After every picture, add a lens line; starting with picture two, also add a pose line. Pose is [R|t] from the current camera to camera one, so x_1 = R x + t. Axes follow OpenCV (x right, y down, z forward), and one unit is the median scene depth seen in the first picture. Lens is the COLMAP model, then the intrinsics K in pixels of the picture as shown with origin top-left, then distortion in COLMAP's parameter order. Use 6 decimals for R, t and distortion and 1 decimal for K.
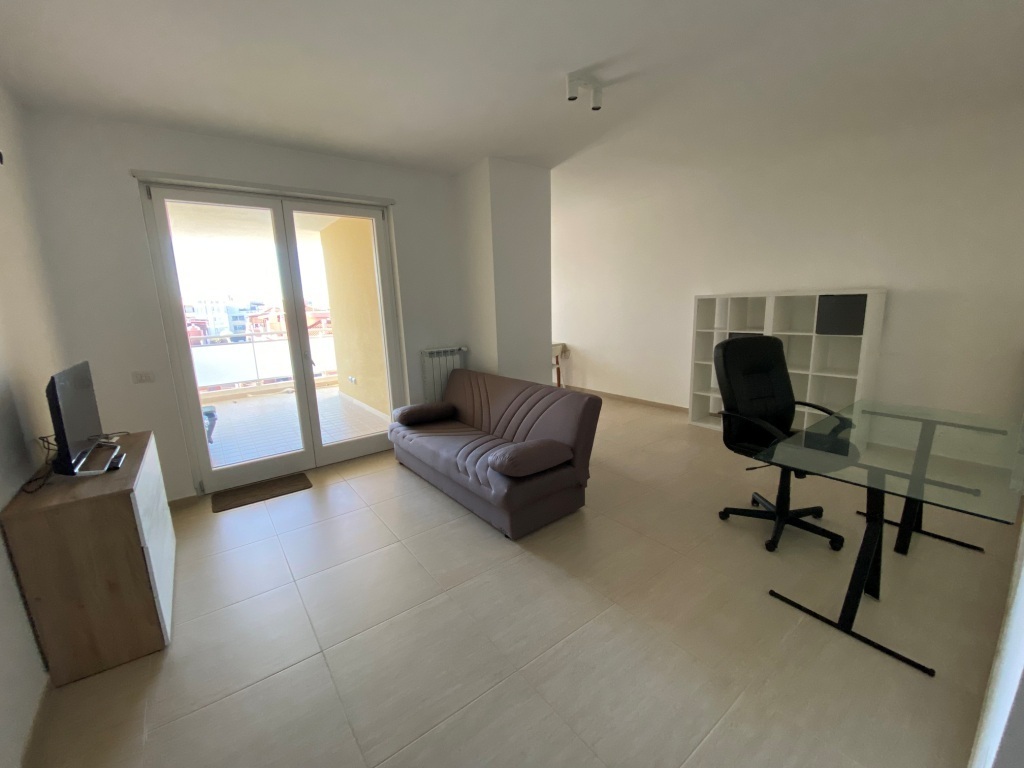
lens RADIAL K [[416.1, 0, 508.1], [0, 416.1, 385.4], [0, 0, 1]] dist [0.049195, -0.036751]
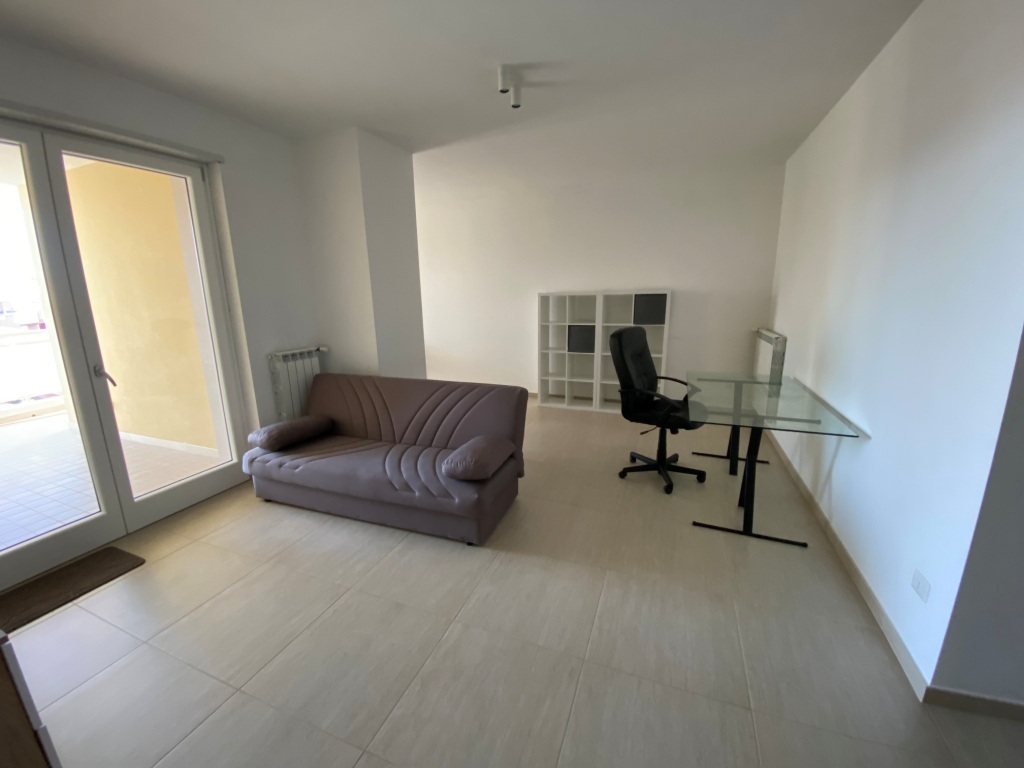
lens RADIAL K [[416.1, 0, 508.1], [0, 416.1, 385.4], [0, 0, 1]] dist [0.049195, -0.036751]
pose [[0.851920, -0.095457, 0.514899, -0.293657], [0.087929, 0.995361, 0.039046, -0.019893], [-0.516238, 0.012010, 0.856361, 0.107104]]
